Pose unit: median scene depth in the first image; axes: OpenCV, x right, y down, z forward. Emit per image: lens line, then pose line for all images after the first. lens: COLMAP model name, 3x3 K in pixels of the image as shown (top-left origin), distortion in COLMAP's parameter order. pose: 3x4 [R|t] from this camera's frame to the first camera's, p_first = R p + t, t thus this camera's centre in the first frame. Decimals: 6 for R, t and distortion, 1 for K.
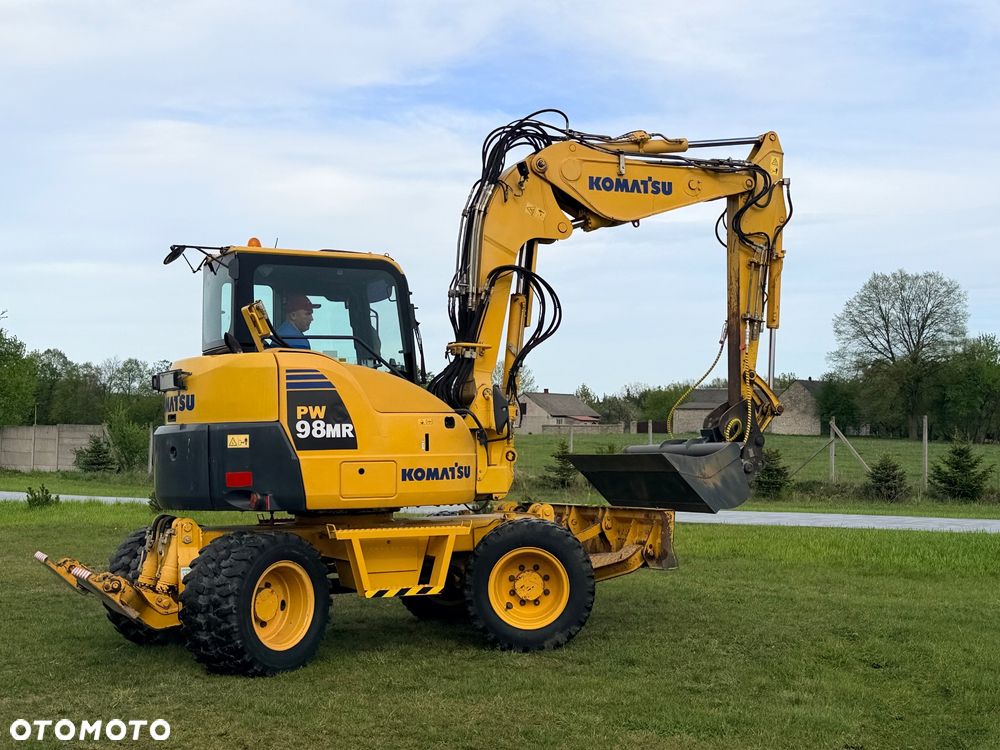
lens RADIAL K [[1362.8, 0, 502.2], [0, 1362.8, 383.4], [0, 0, 1]] dist [0.093091, -0.054104]
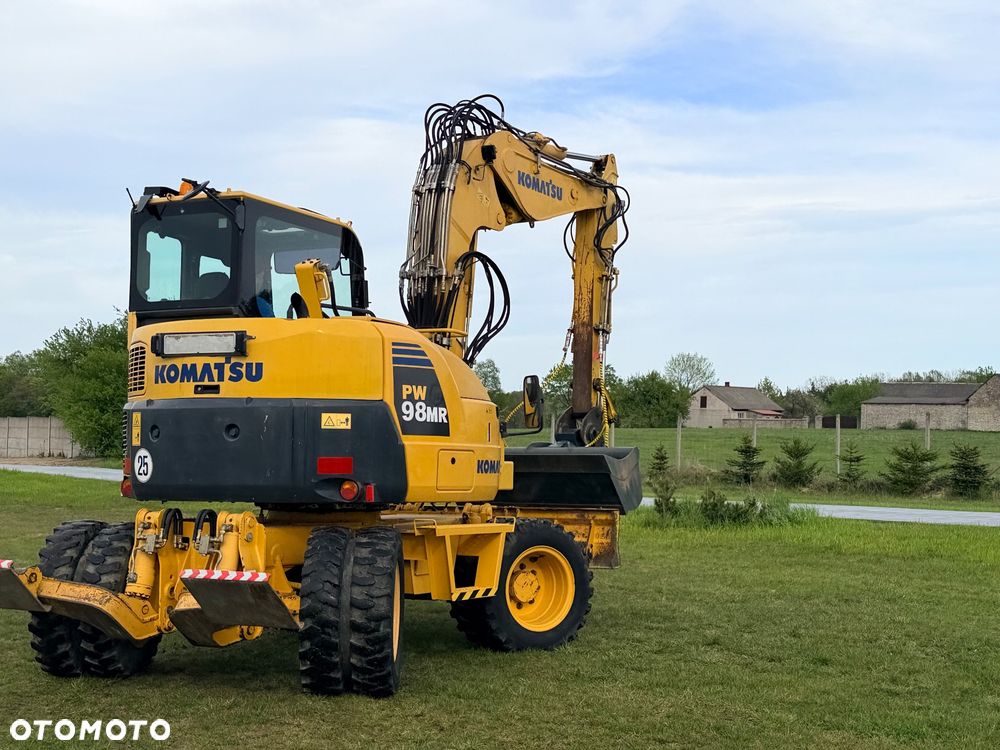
lens RADIAL K [[1362.8, 0, 502.2], [0, 1362.8, 383.4], [0, 0, 1]] dist [0.093091, -0.054104]
pose [[0.815296, 0.063630, 0.575538, -0.599483], [-0.053881, 0.997968, -0.034006, 0.042087], [-0.576532, -0.003286, 0.817068, 0.242997]]
